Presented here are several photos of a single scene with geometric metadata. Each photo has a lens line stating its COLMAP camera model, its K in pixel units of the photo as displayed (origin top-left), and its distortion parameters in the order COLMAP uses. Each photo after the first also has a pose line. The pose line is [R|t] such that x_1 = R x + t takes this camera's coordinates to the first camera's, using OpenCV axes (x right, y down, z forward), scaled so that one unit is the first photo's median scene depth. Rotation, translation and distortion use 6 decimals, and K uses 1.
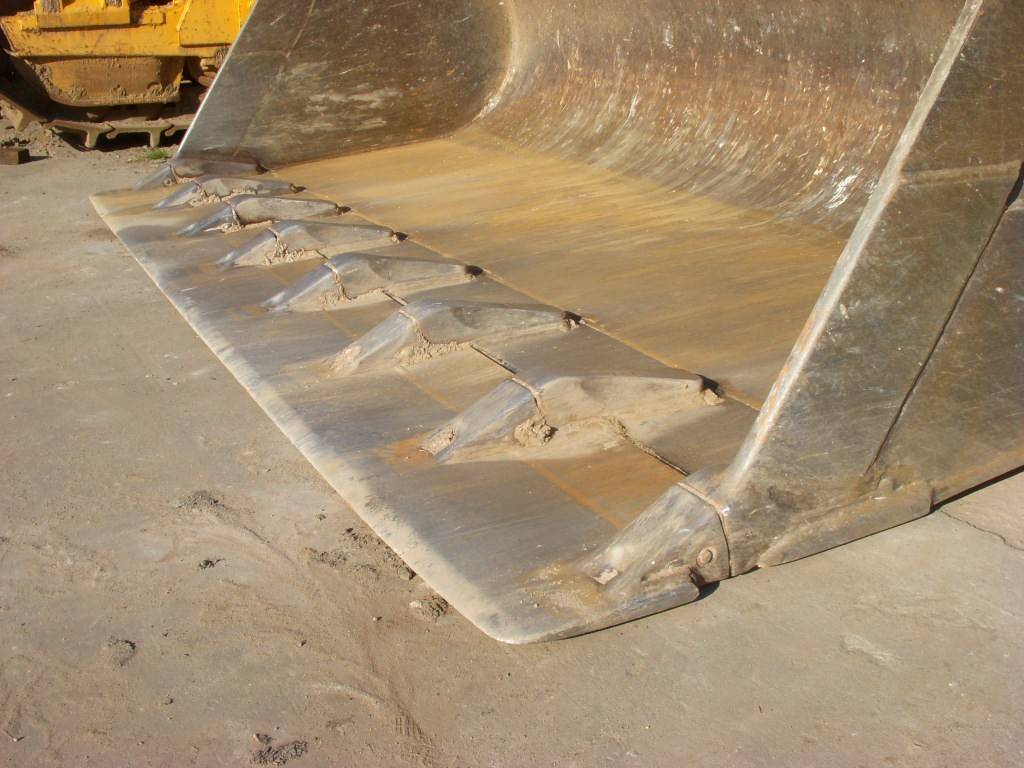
lens RADIAL K [[1159.3, 0, 512.0], [0, 1159.3, 384.0], [0, 0, 1]] dist [-0.249664, 0.137293]
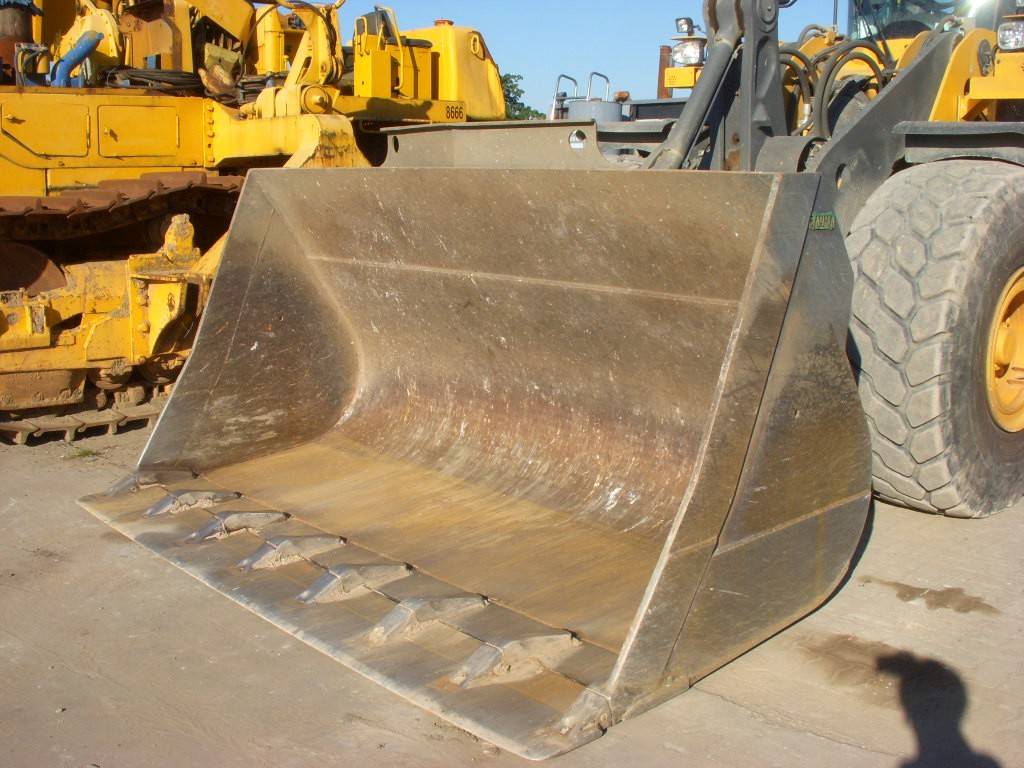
lens RADIAL K [[1159.3, 0, 512.0], [0, 1159.3, 384.0], [0, 0, 1]] dist [-0.249664, 0.137293]
pose [[0.967145, -0.037131, 0.251500, -0.247087], [0.075570, 0.986548, -0.144954, -0.088439], [-0.242735, 0.159197, 0.956941, -0.564519]]
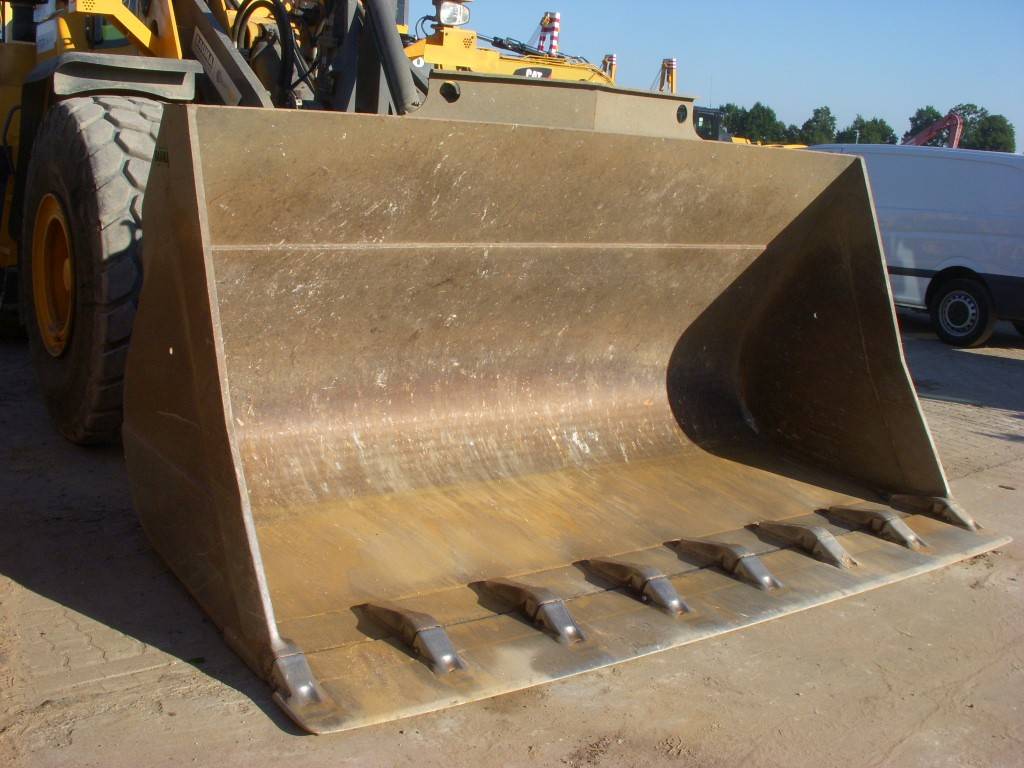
lens RADIAL K [[1159.3, 0, 512.0], [0, 1159.3, 384.0], [0, 0, 1]] dist [-0.249664, 0.137293]
pose [[-0.138419, -0.197277, 0.970527, -1.291356], [0.276006, 0.933451, 0.229106, -0.625540], [-0.951137, 0.299583, -0.074758, 1.065069]]
